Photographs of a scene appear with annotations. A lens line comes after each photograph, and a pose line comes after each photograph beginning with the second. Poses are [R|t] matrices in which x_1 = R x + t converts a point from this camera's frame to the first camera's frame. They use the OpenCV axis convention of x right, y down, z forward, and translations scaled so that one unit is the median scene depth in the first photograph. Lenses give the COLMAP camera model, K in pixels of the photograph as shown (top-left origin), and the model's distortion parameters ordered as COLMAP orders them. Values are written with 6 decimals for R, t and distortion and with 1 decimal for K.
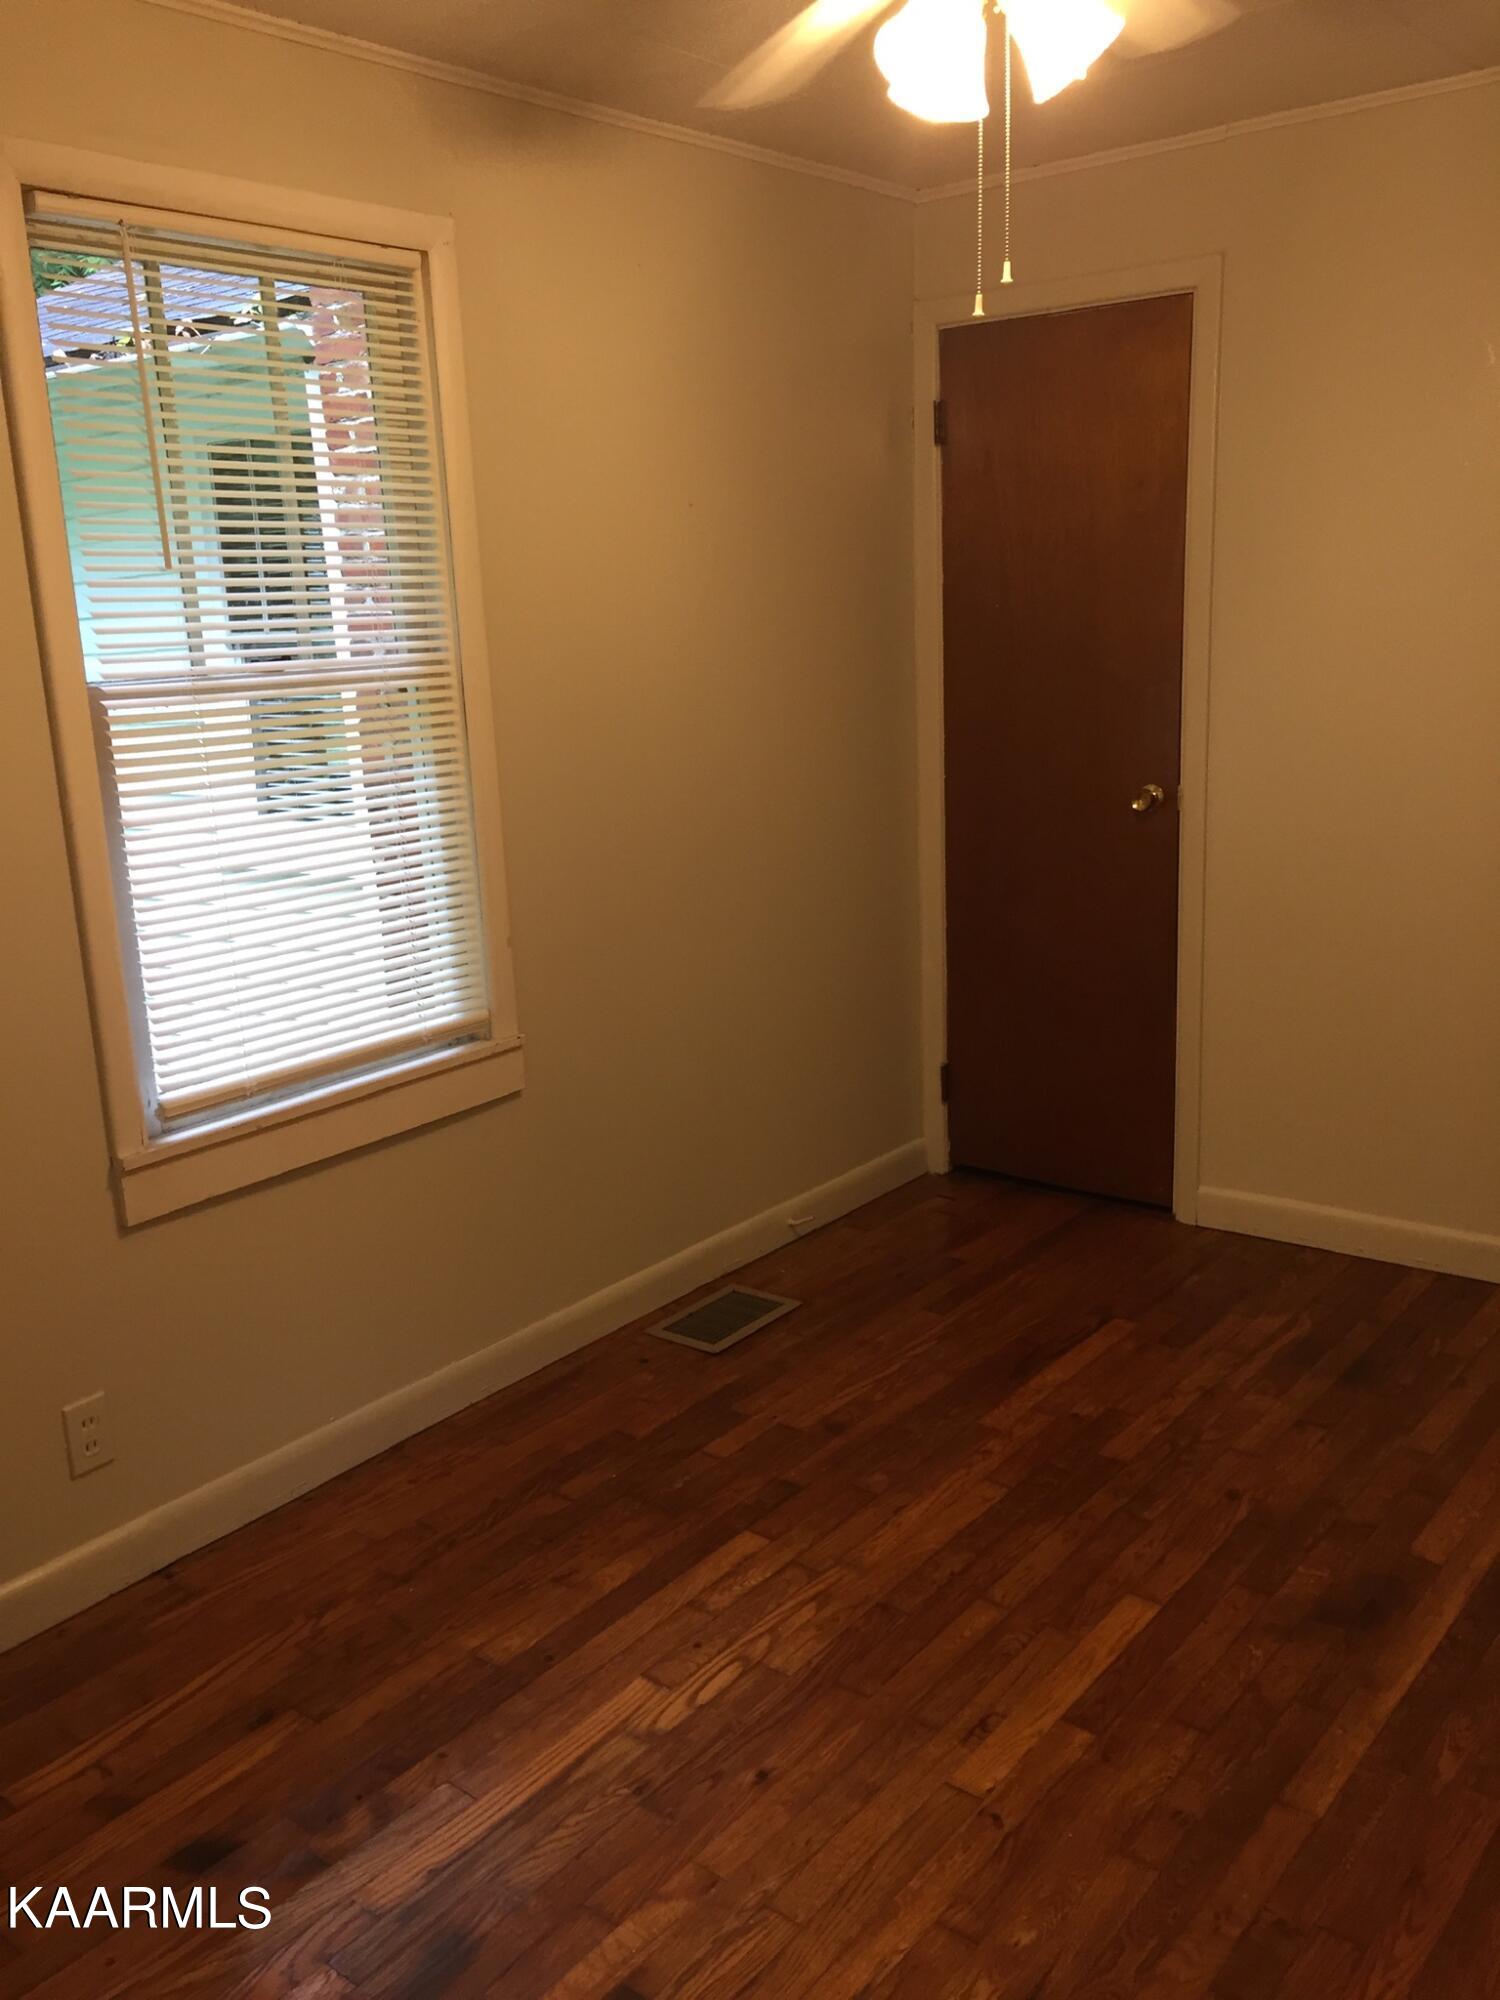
lens RADIAL K [[1707.3, 0, 747.7], [0, 1707.3, 999.1], [0, 0, 1]] dist [0.093254, -0.112753]
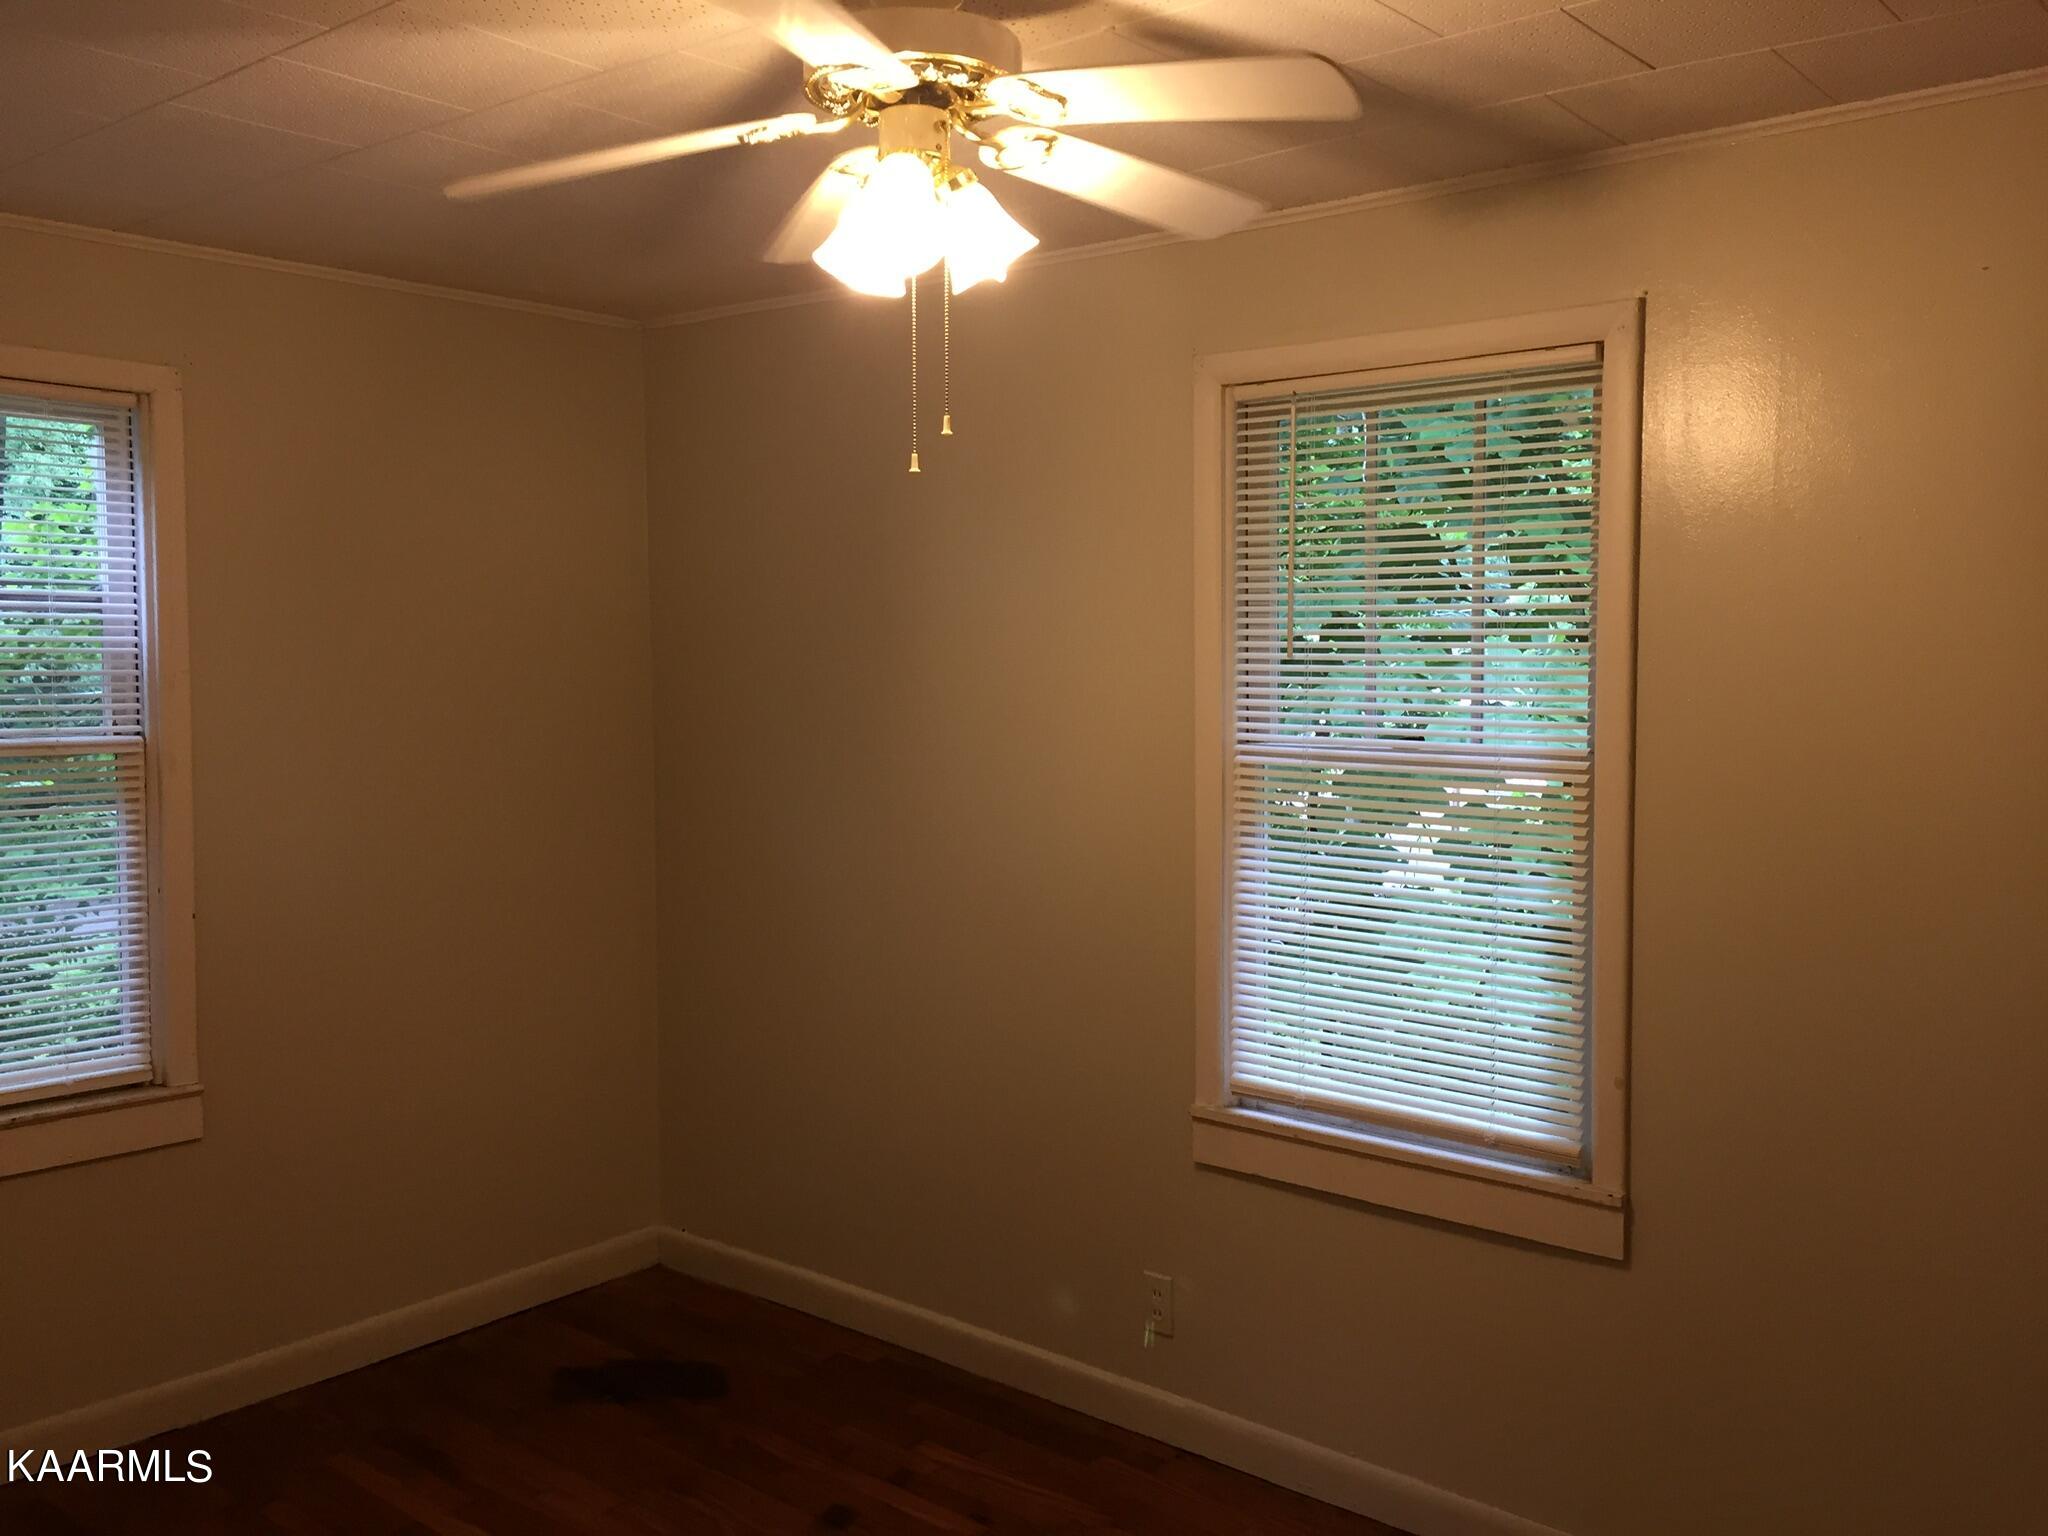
lens RADIAL K [[1748.2, 0, 1022.7], [0, 1748.2, 762.4], [0, 0, 1]] dist [0.093254, -0.112753]
pose [[-0.065341, 0.109216, -0.991868, 0.828836], [-0.211063, 0.969990, 0.120711, -0.260208], [0.975286, 0.217234, -0.040329, 0.807310]]
